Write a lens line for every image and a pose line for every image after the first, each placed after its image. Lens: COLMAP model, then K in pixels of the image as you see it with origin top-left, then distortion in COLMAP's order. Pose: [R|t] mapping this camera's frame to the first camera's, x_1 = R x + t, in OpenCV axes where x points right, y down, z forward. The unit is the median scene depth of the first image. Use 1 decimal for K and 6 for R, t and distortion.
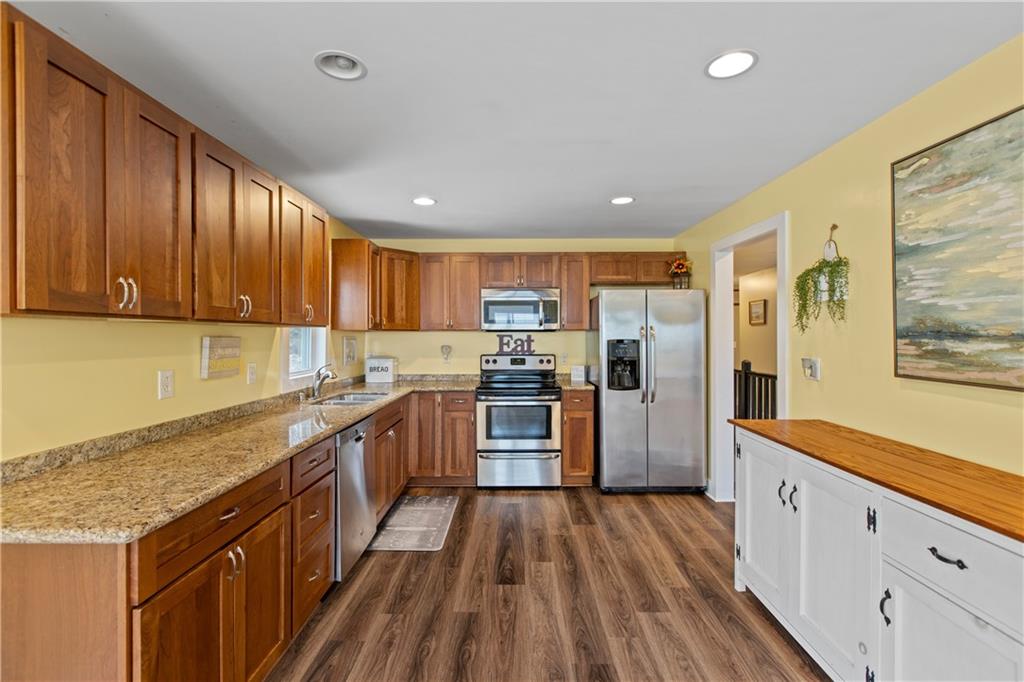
lens RADIAL K [[457.0, 0, 512.1], [0, 457.0, 335.9], [0, 0, 1]] dist [0.002616, 0.000287]
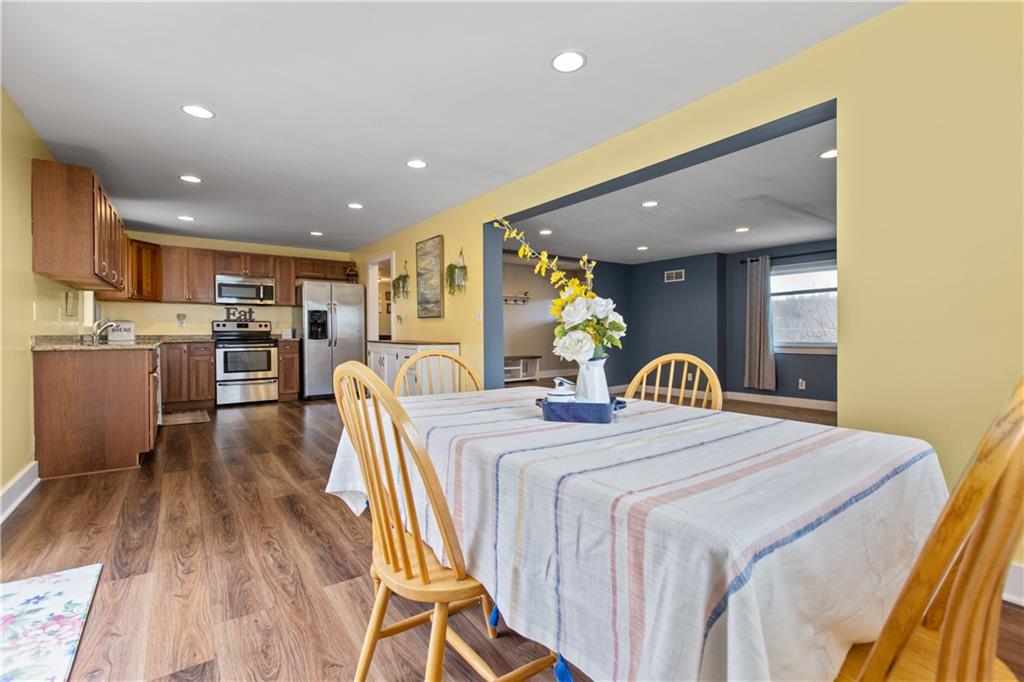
lens RADIAL K [[457.0, 0, 512.1], [0, 457.0, 335.9], [0, 0, 1]] dist [0.002616, 0.000287]
pose [[0.802909, -0.005342, 0.596077, -0.191049], [-0.000184, 0.999958, 0.009210, 0.084910], [-0.596101, -0.007504, 0.802874, -0.800932]]
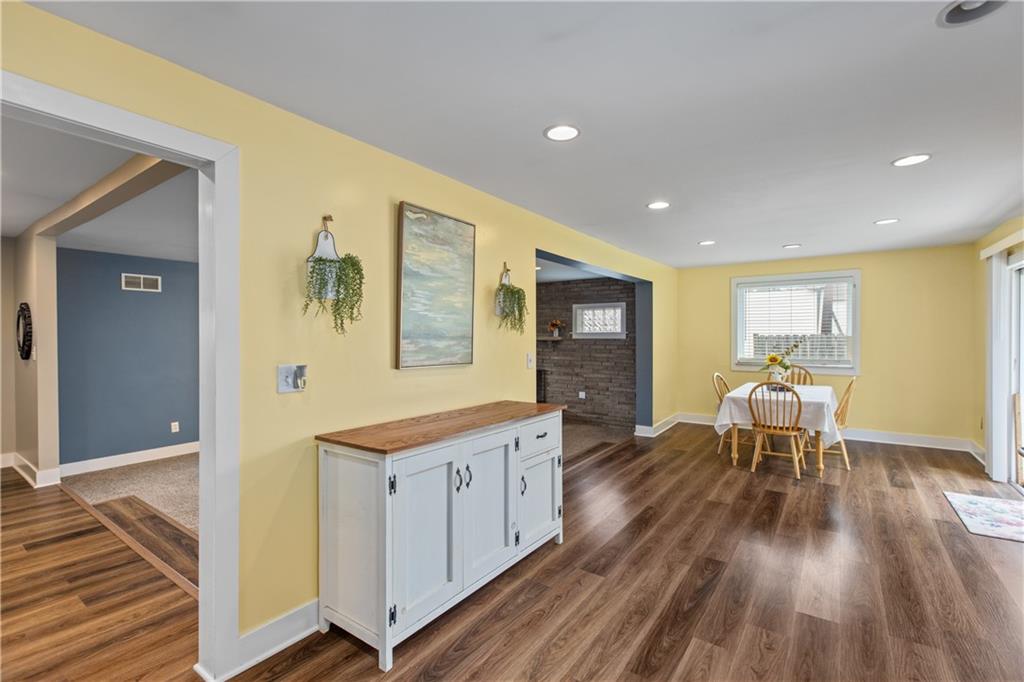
lens RADIAL K [[457.0, 0, 512.1], [0, 457.0, 335.9], [0, 0, 1]] dist [0.002616, 0.000287]
pose [[-0.815548, 0.003535, 0.578678, -0.071551], [0.002839, 0.999994, -0.002108, 0.000086], [-0.578682, -0.000076, -0.815553, 0.901021]]
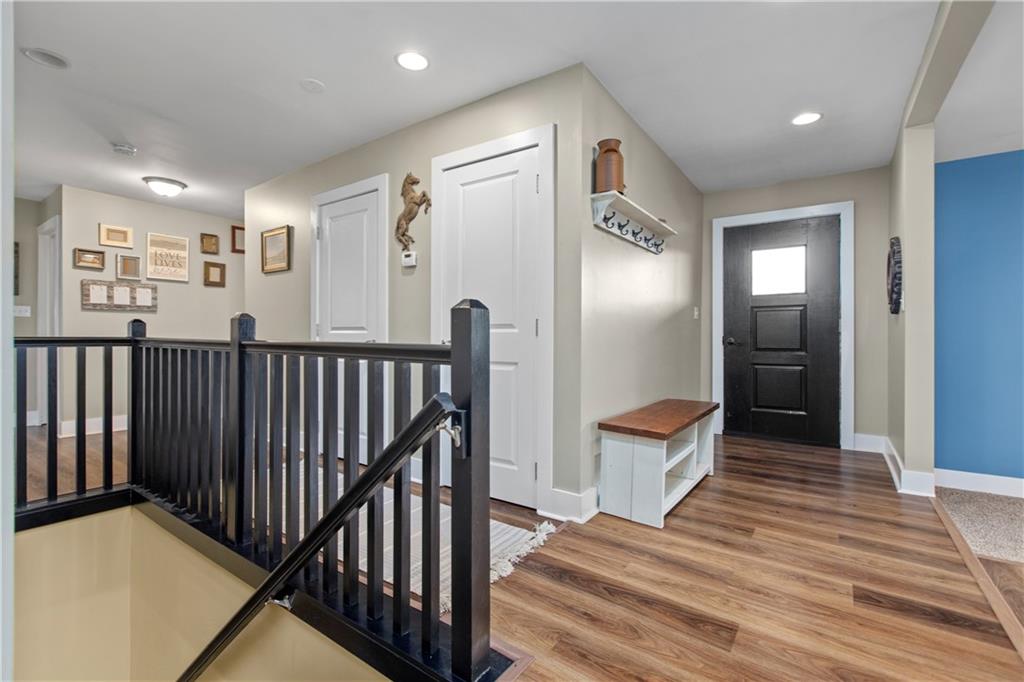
lens RADIAL K [[459.6, 0, 512.0], [0, 459.6, 341.0], [0, 0, 1]] dist [0.000597, -0.000166]
pose [[0.573673, 0.004030, 0.819074, 0.427014], [-0.004372, 0.999989, -0.001858, 0.098384], [-0.819073, -0.002515, 0.573684, 0.776997]]
